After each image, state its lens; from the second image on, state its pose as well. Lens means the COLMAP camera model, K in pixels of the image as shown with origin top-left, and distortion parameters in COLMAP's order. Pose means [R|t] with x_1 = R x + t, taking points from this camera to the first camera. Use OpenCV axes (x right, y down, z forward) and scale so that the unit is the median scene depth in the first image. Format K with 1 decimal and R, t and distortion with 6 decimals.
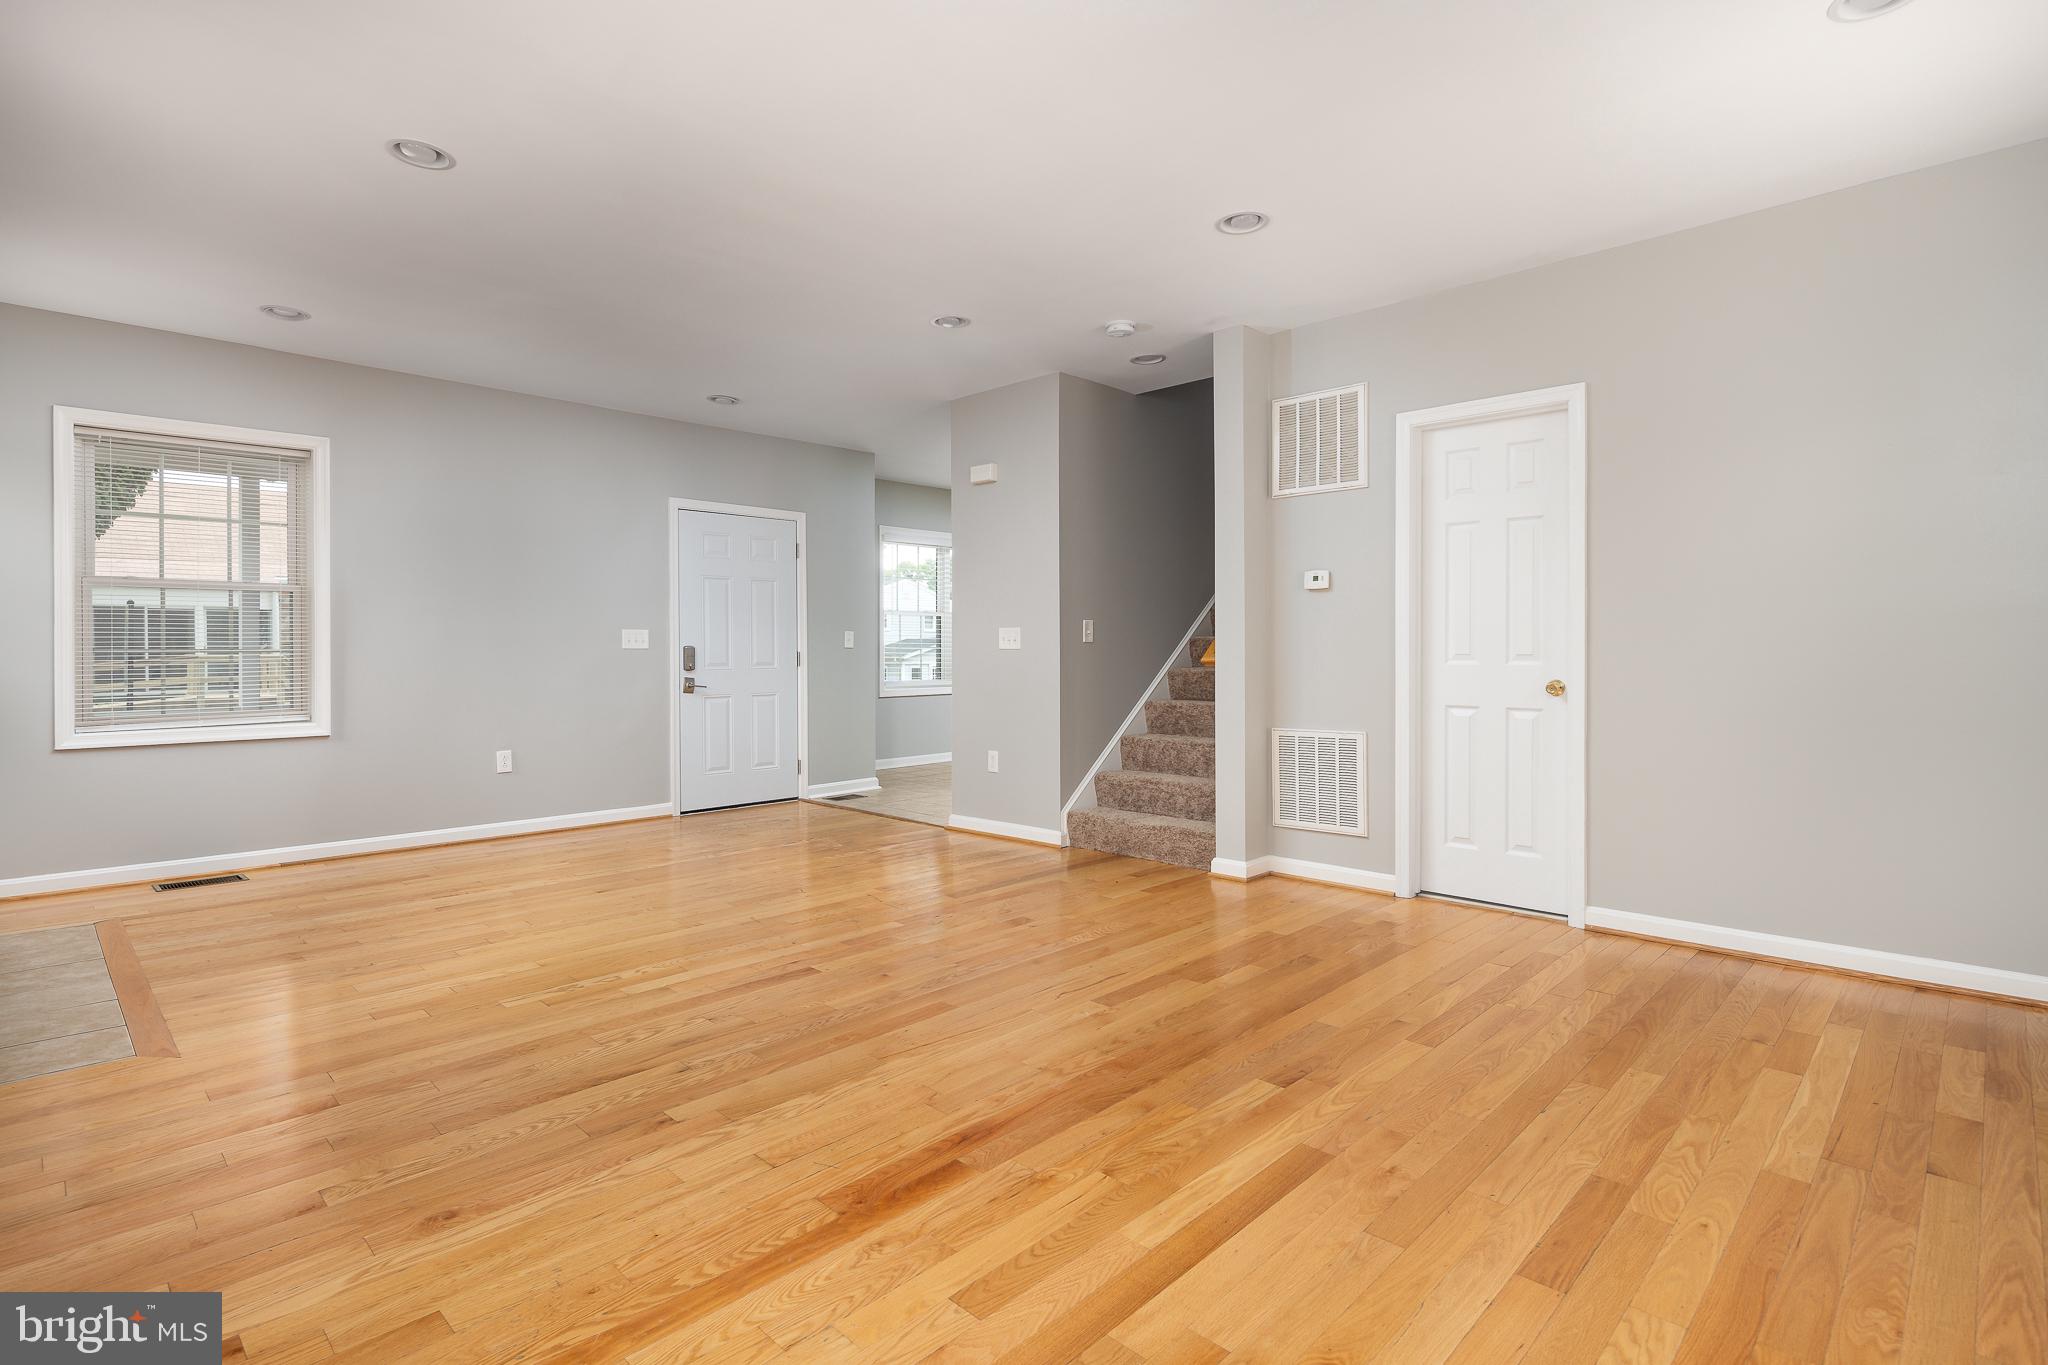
lens RADIAL K [[1007.3, 0, 1017.4], [0, 1007.3, 645.1], [0, 0, 1]] dist [0.000130, -0.001873]
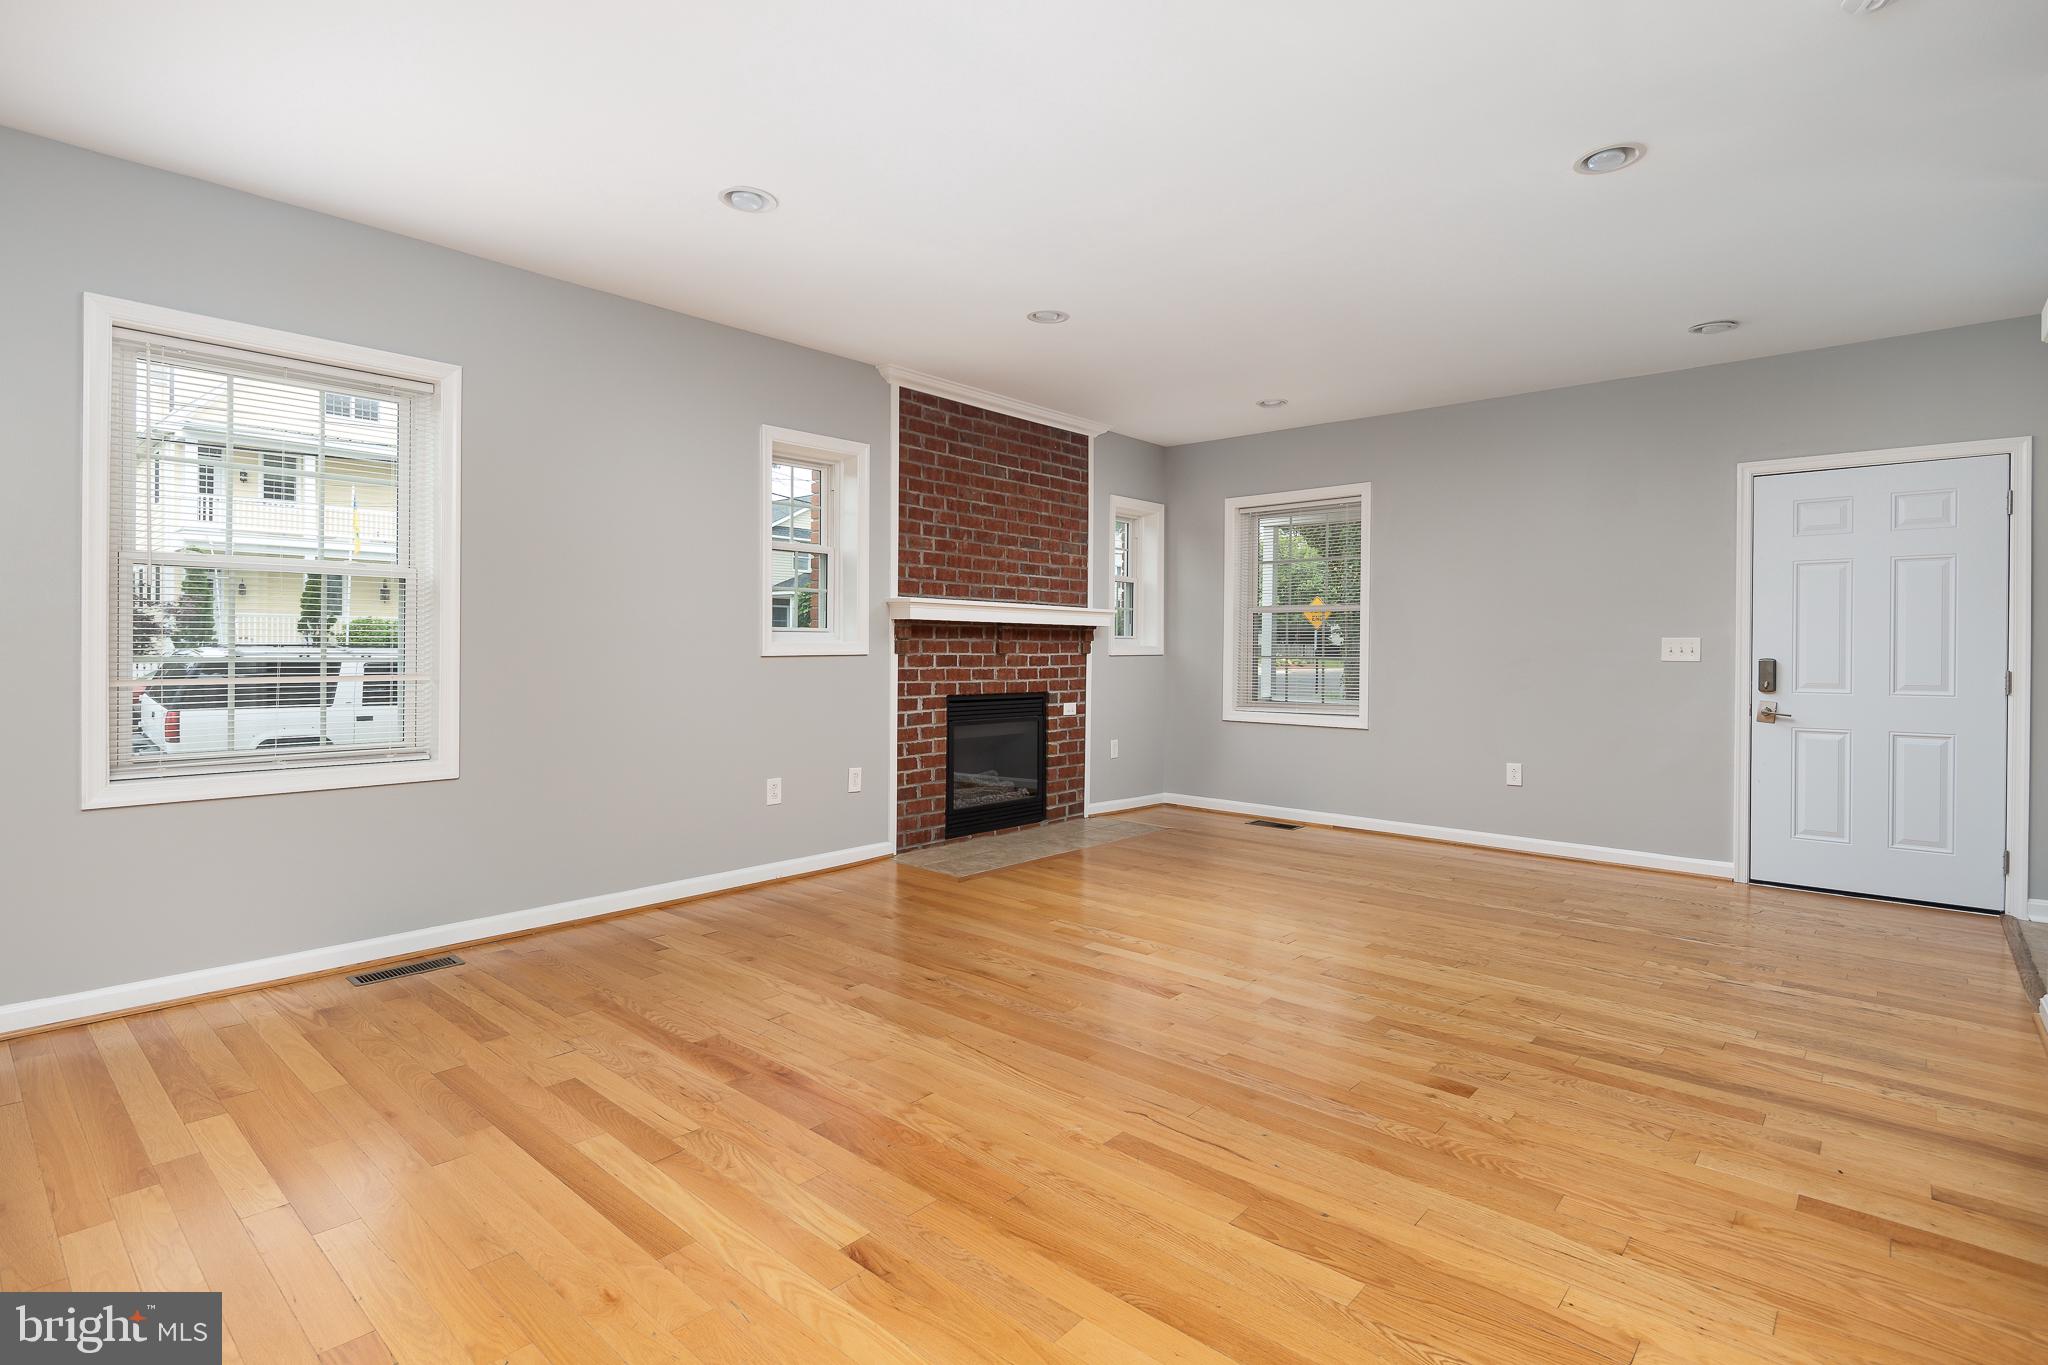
lens RADIAL K [[1007.3, 0, 1017.4], [0, 1007.3, 645.1], [0, 0, 1]] dist [0.000130, -0.001873]
pose [[0.036448, 0.001495, -0.999334, 0.937528], [-0.005001, 0.999987, 0.001314, -0.017477], [0.999323, 0.004950, 0.036455, 1.005142]]
